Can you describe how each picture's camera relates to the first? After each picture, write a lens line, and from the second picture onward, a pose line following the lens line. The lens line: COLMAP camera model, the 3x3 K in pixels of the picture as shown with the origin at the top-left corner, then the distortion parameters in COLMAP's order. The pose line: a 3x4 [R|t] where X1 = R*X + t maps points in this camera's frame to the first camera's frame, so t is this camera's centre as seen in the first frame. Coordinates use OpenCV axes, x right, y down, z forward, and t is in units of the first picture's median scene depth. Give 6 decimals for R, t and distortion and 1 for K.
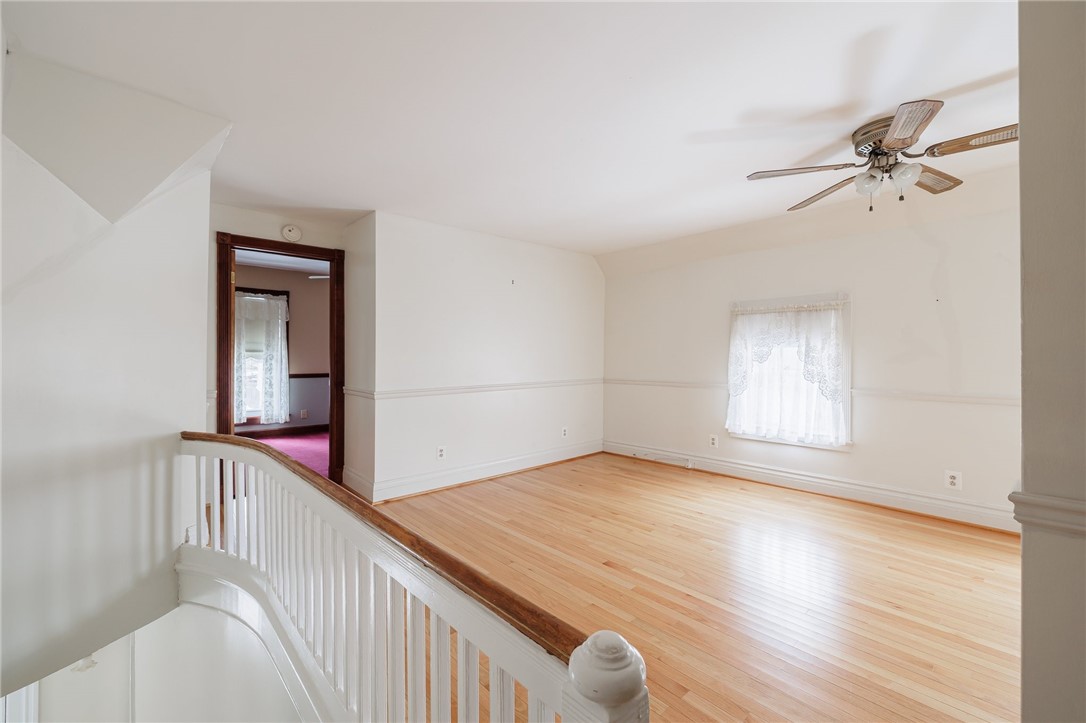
lens RADIAL K [[455.8, 0, 539.9], [0, 455.8, 360.6], [0, 0, 1]] dist [0.000489, -0.000834]
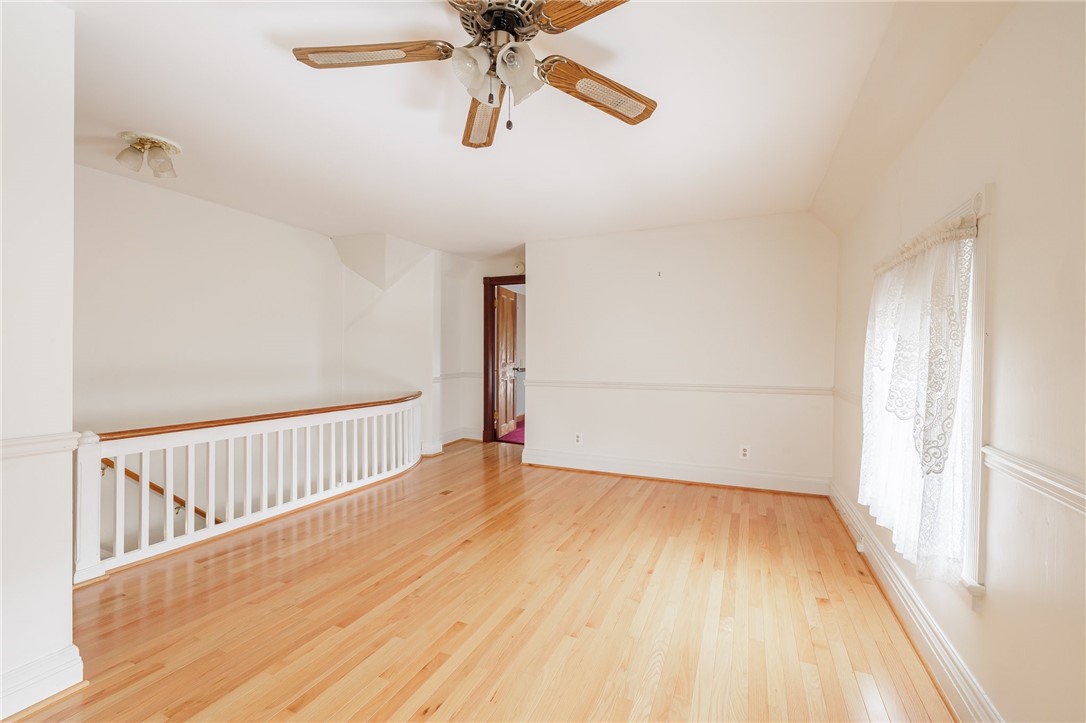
lens RADIAL K [[455.8, 0, 540.7], [0, 455.8, 358.7], [0, 0, 1]] dist [0.000489, -0.000834]
pose [[0.401128, 0.017245, -0.915860, 1.045787], [-0.014065, 0.999821, 0.012665, -0.012161], [0.915914, 0.007801, 0.401298, 0.610612]]
